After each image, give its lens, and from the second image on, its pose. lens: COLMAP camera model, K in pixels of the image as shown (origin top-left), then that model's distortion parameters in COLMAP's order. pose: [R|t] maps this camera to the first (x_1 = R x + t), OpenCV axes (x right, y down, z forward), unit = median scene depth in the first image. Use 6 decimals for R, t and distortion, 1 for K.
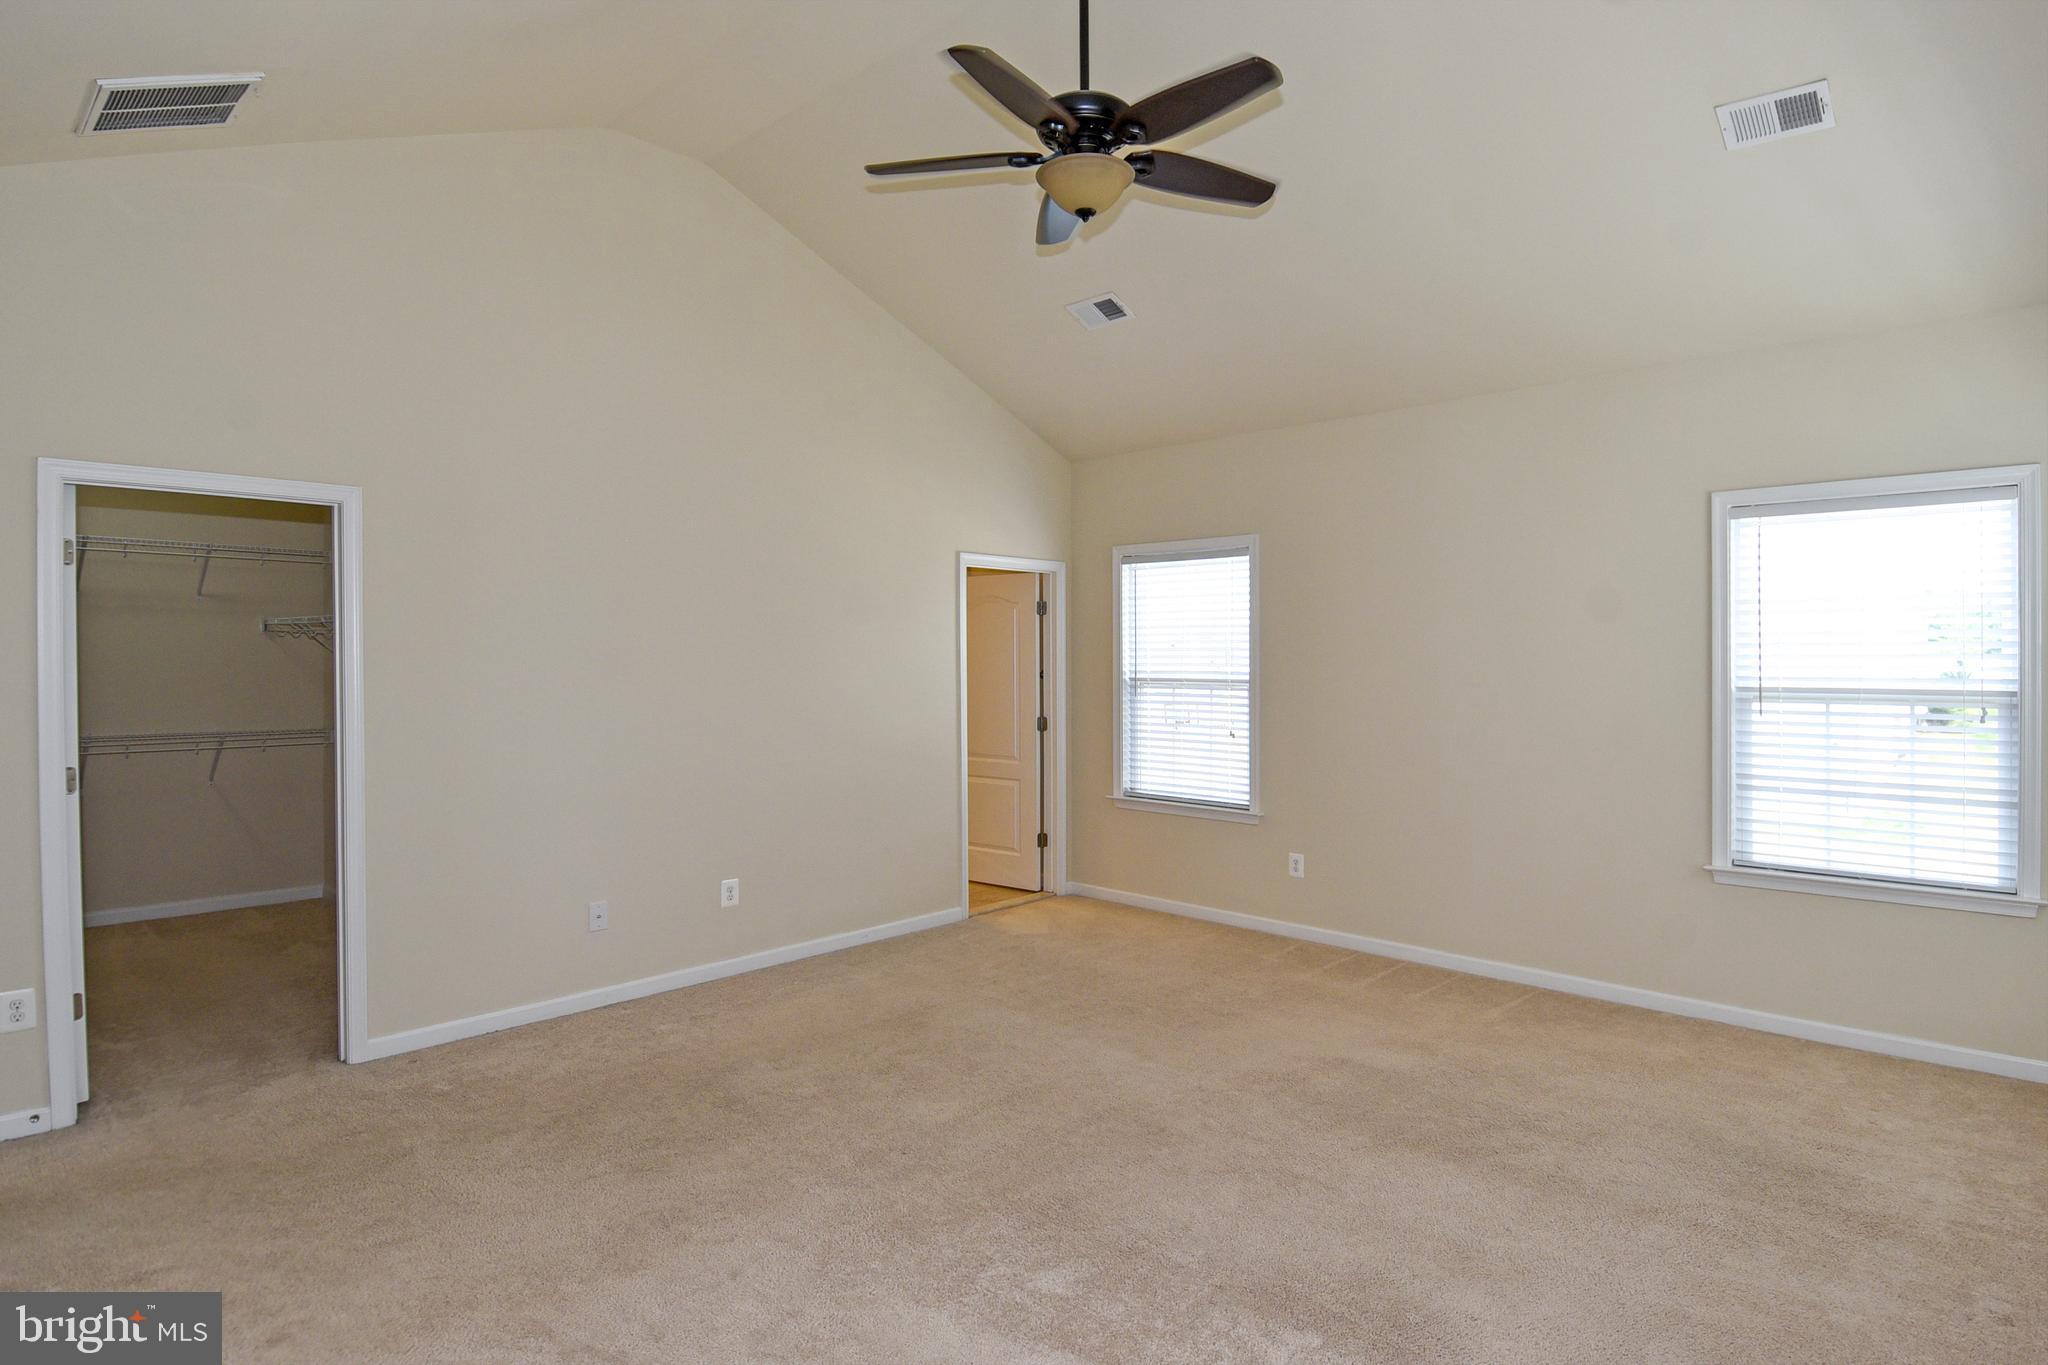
lens RADIAL K [[1068.3, 0, 1036.2], [0, 1068.3, 668.7], [0, 0, 1]] dist [0.059818, -0.066199]
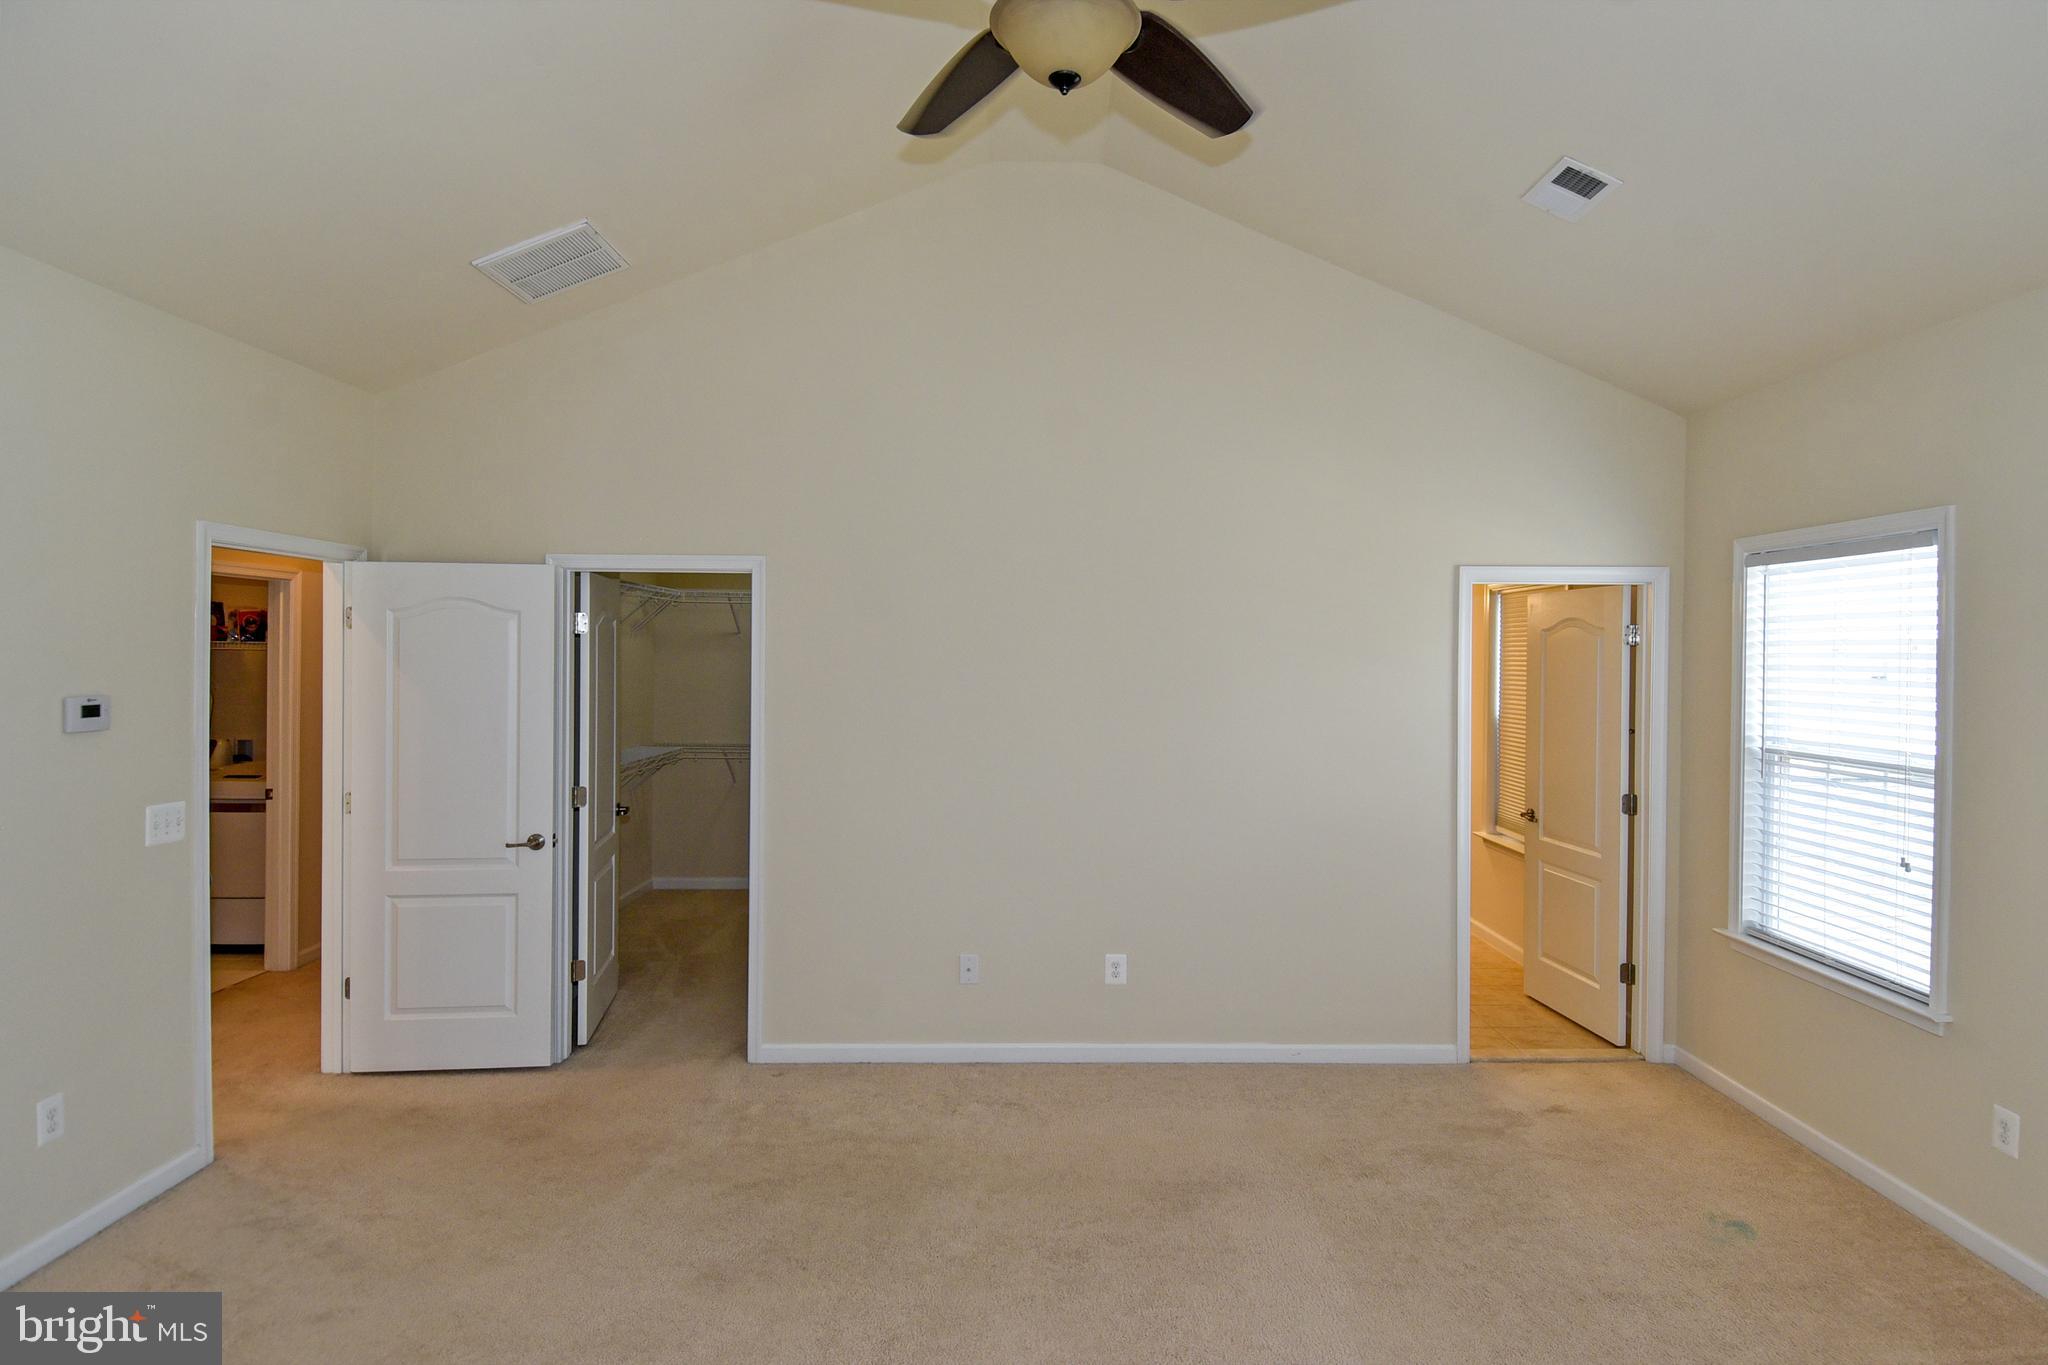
lens RADIAL K [[1068.3, 0, 1036.2], [0, 1068.3, 668.7], [0, 0, 1]] dist [0.059818, -0.066199]
pose [[0.711390, 0.007492, -0.702758, 0.256837], [-0.012404, 0.999921, -0.001897, -0.034279], [0.702688, 0.010067, 0.711427, 0.275009]]
